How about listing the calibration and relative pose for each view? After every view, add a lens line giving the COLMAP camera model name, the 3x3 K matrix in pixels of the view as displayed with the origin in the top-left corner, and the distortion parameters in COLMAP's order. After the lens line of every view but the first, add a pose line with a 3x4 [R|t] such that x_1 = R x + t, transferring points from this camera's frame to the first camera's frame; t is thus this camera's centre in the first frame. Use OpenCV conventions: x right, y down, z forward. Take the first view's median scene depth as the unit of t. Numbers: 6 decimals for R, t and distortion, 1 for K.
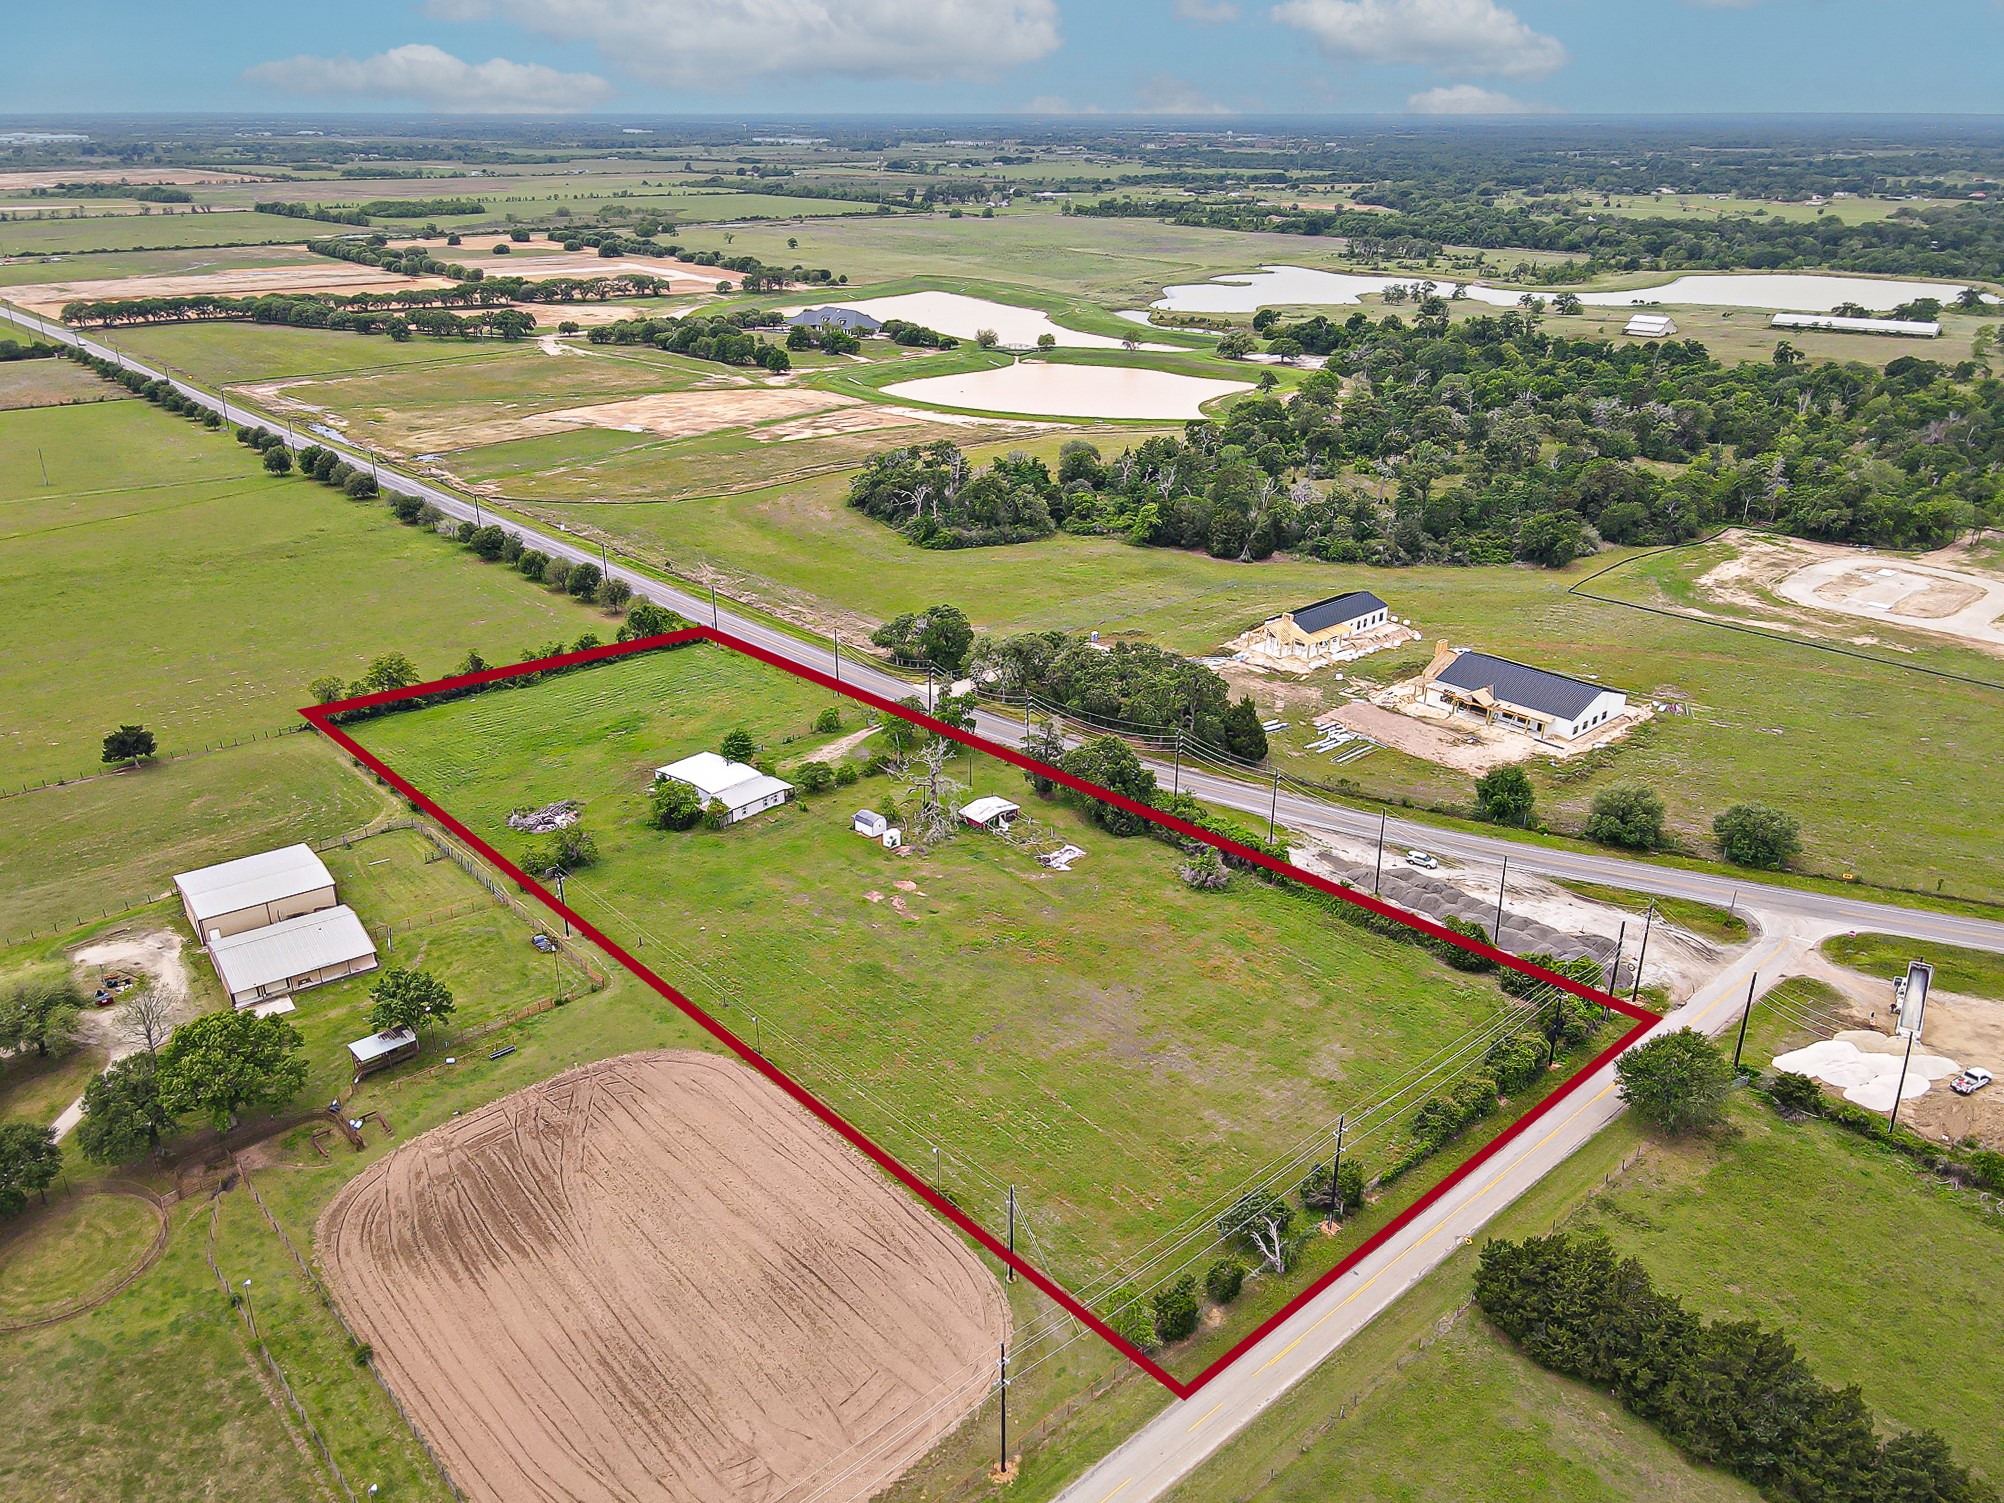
lens RADIAL K [[1512.4, 0, 1002.0], [0, 1512.4, 751.5], [0, 0, 1]] dist [0.001118, 0.020668]
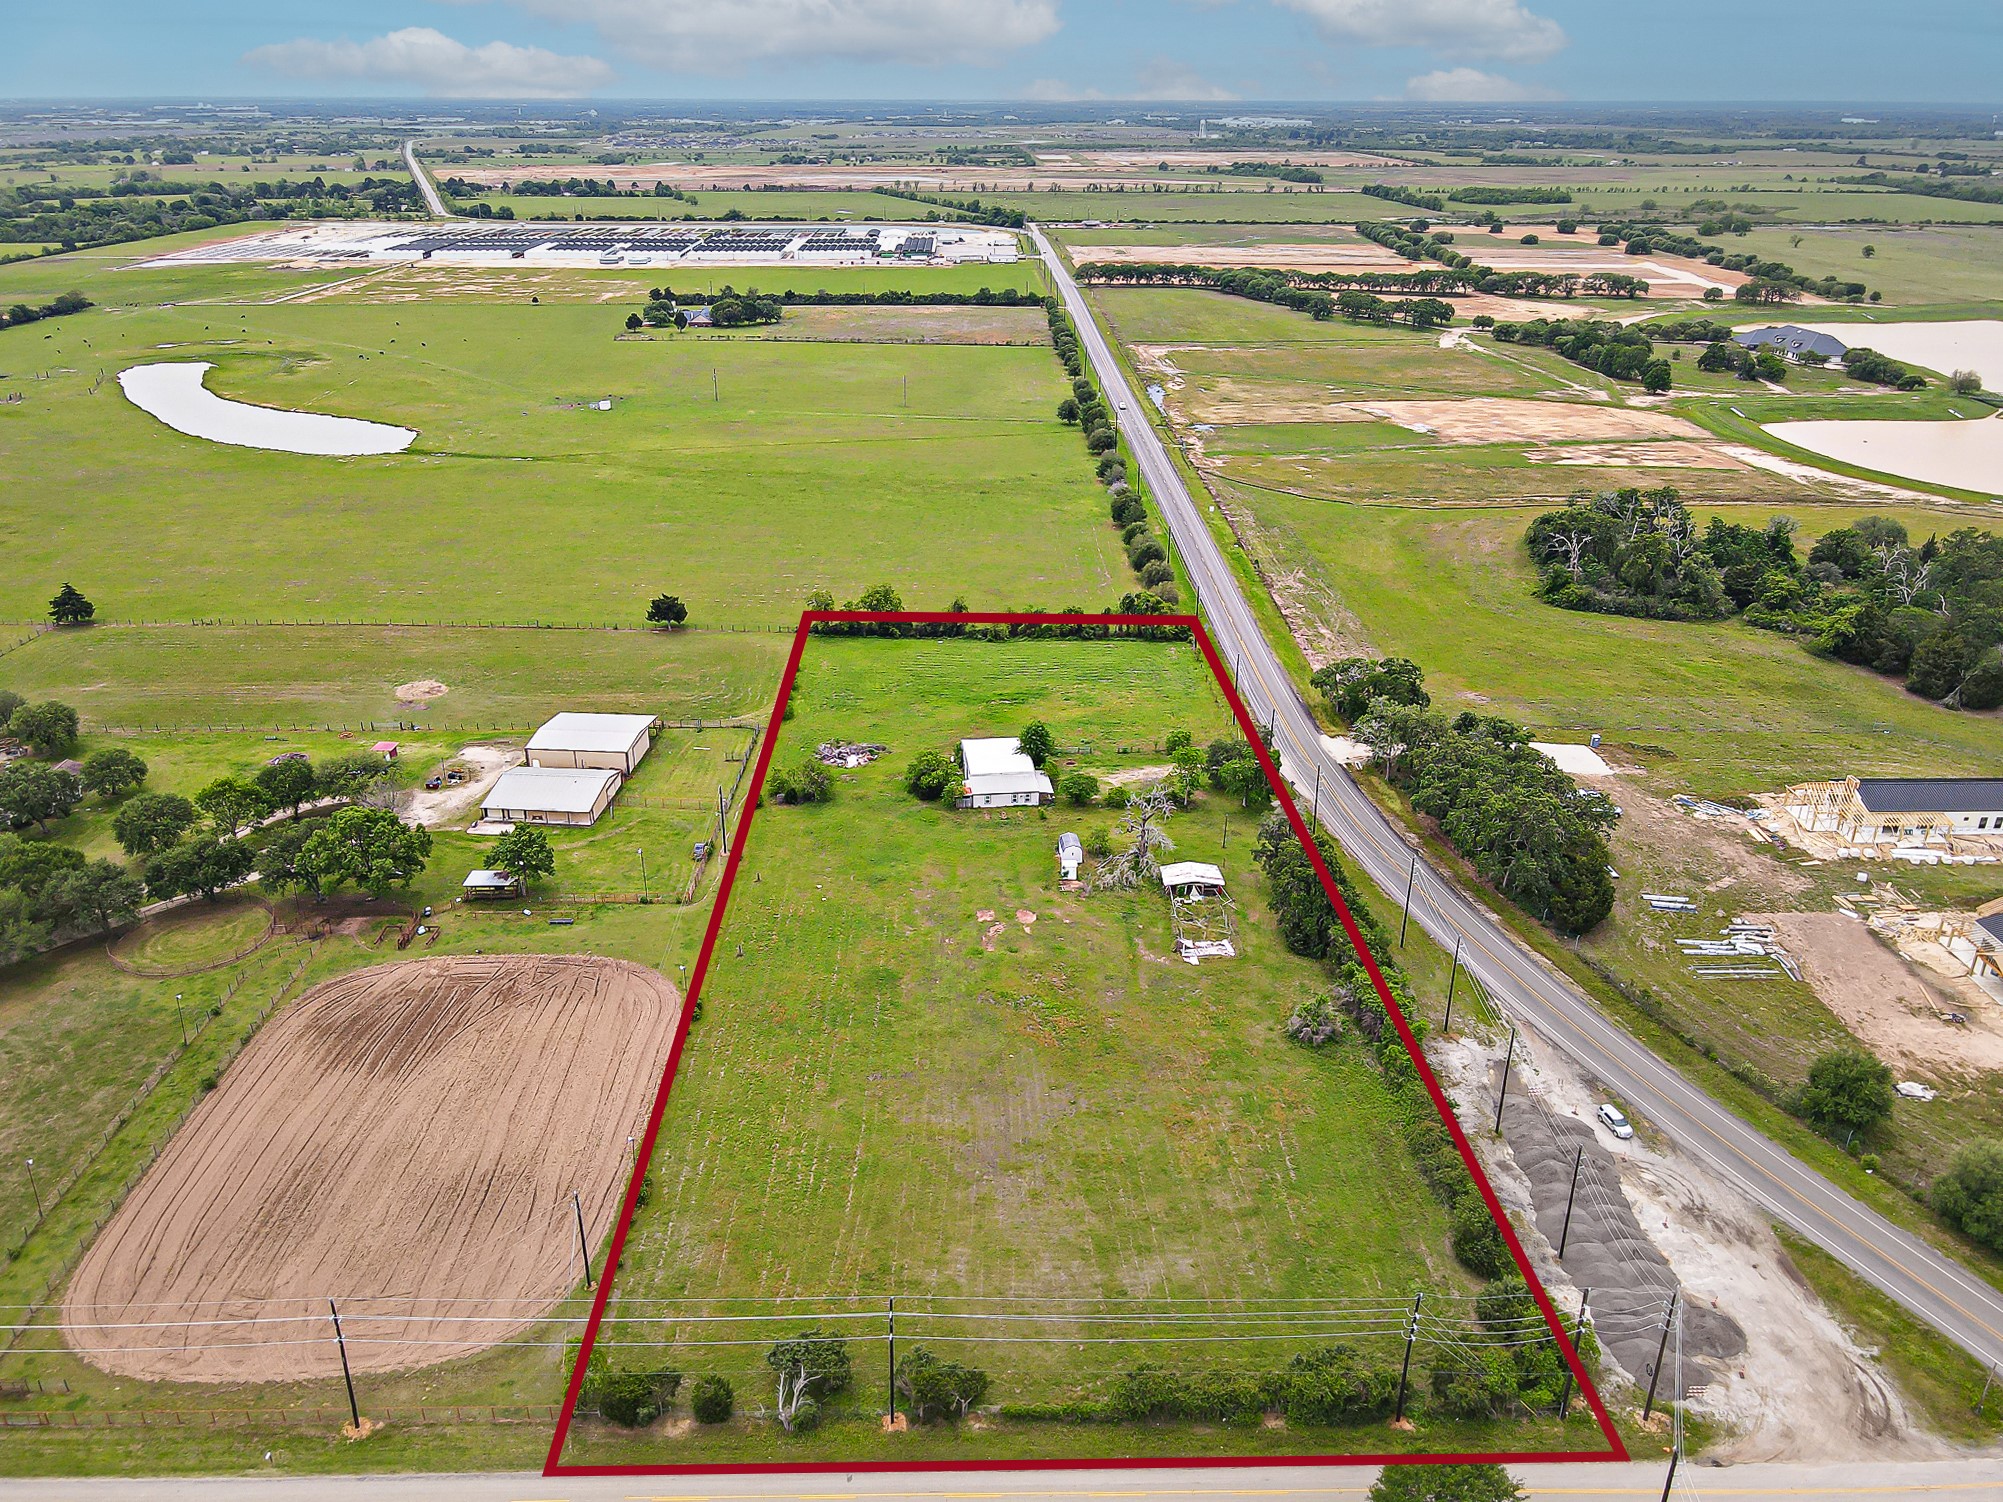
lens RADIAL K [[1511.6, 0, 1001.5], [0, 1511.6, 751.0], [0, 0, 1]] dist [0.001118, 0.020668]
pose [[0.753873, 0.264134, -0.601589, 0.349281], [-0.260171, 0.960796, 0.095819, -0.073130], [0.603313, 0.084281, 0.793038, 0.175429]]
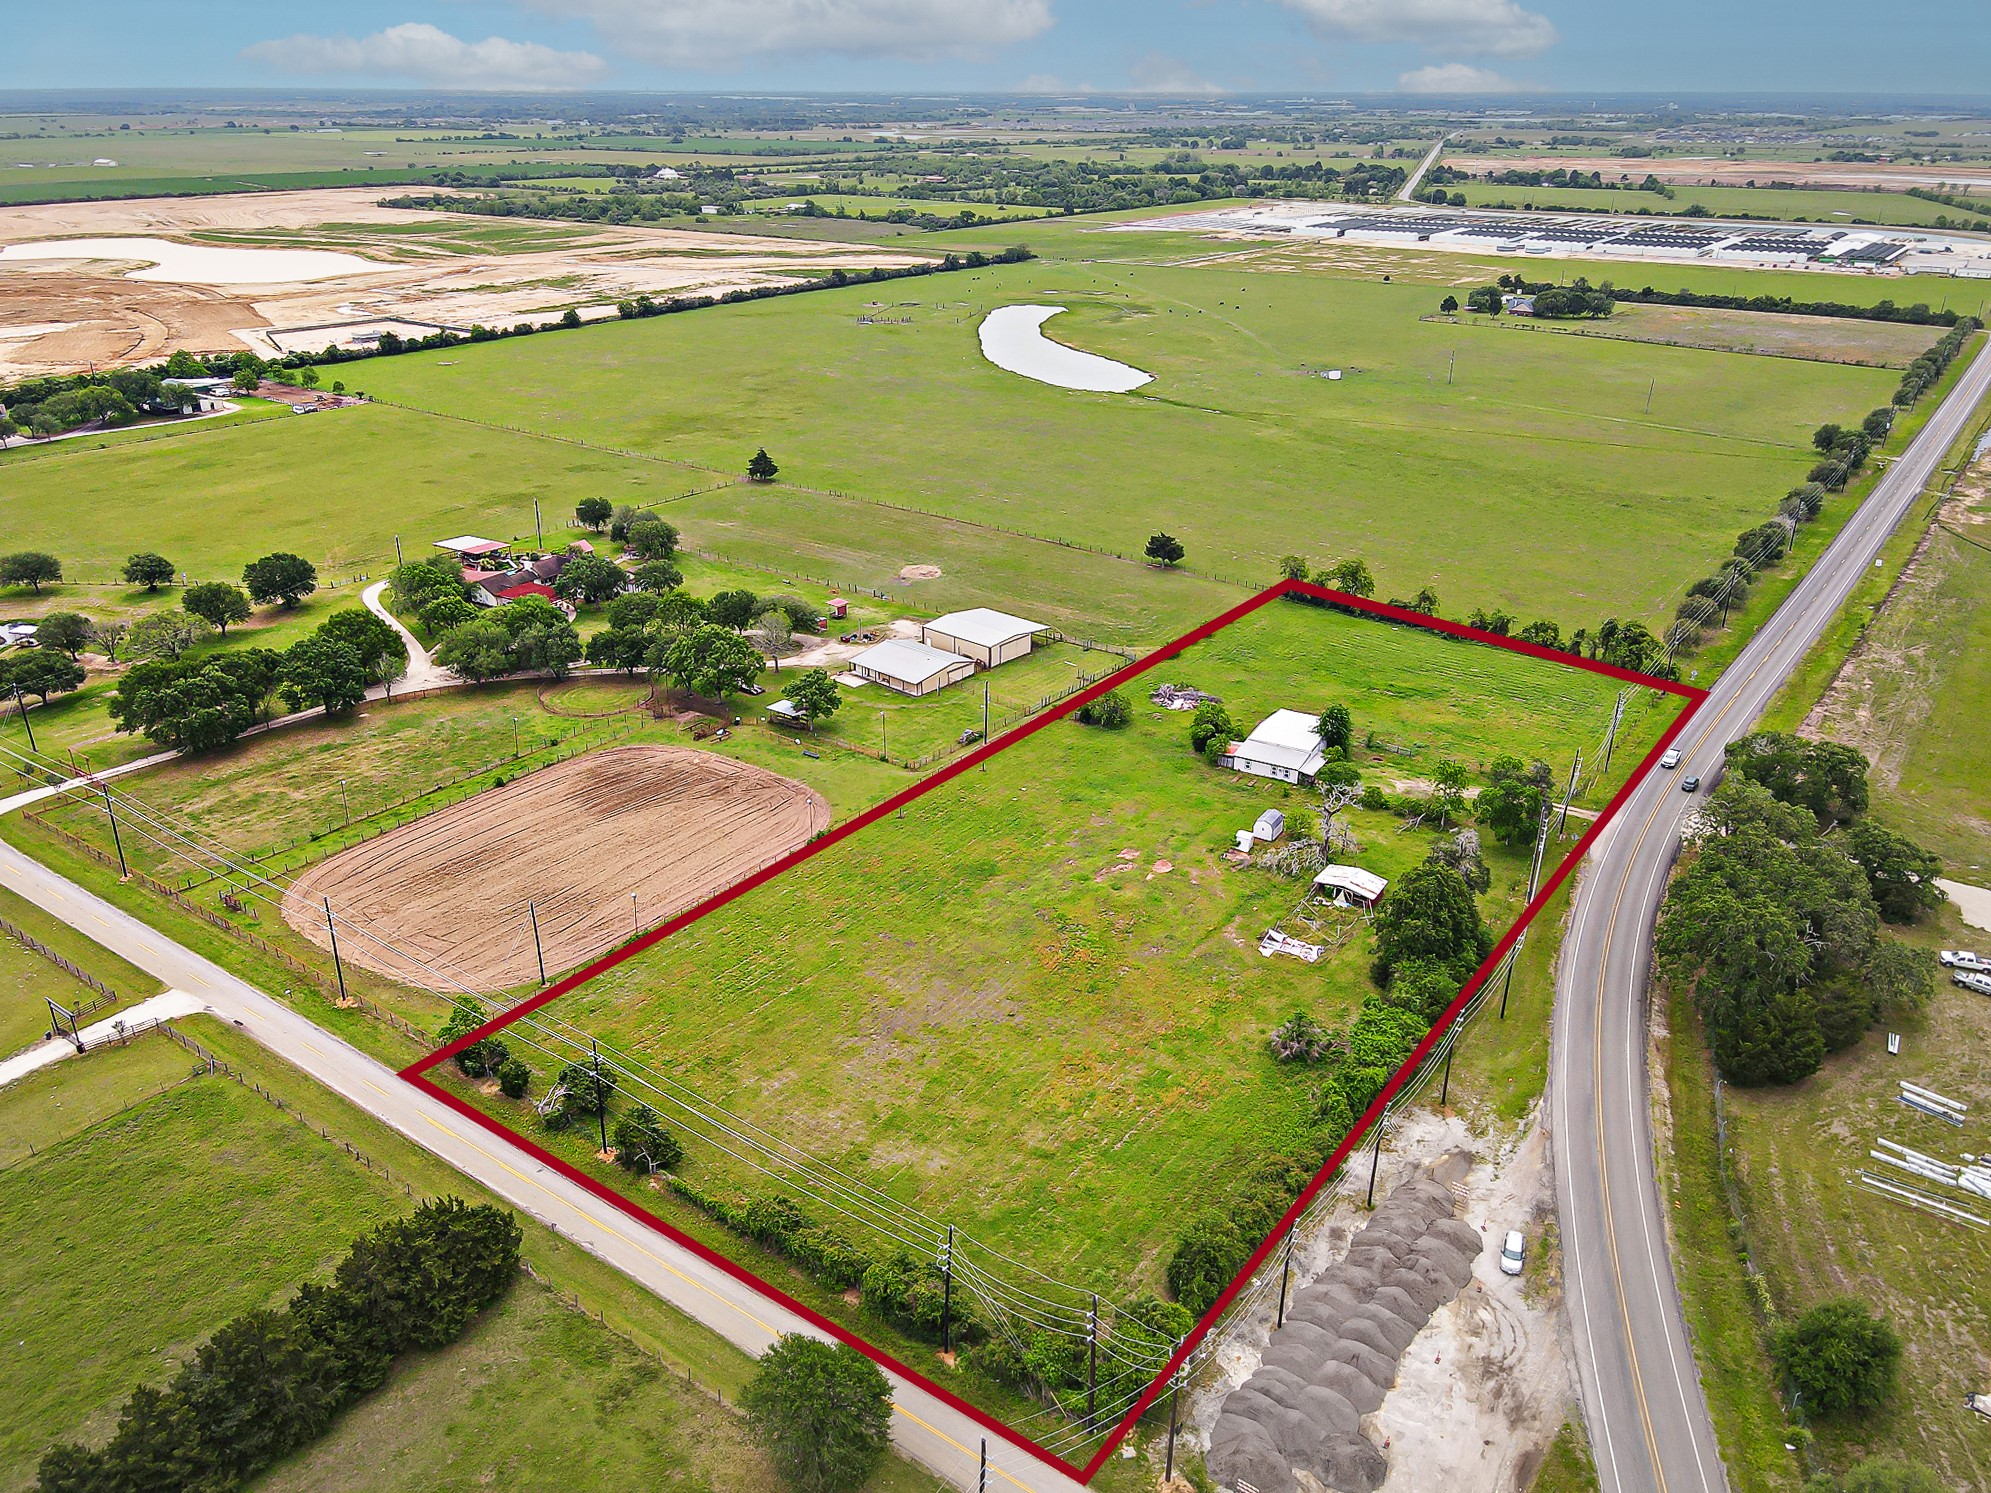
lens RADIAL K [[1511.9, 0, 995.5], [0, 1511.9, 746.5], [0, 0, 1]] dist [-0.007172, 0.033692]
pose [[0.204910, 0.394159, -0.895907, 0.548858], [-0.387527, 0.873202, 0.295536, -0.161913], [0.898796, 0.286630, 0.331675, 0.429381]]
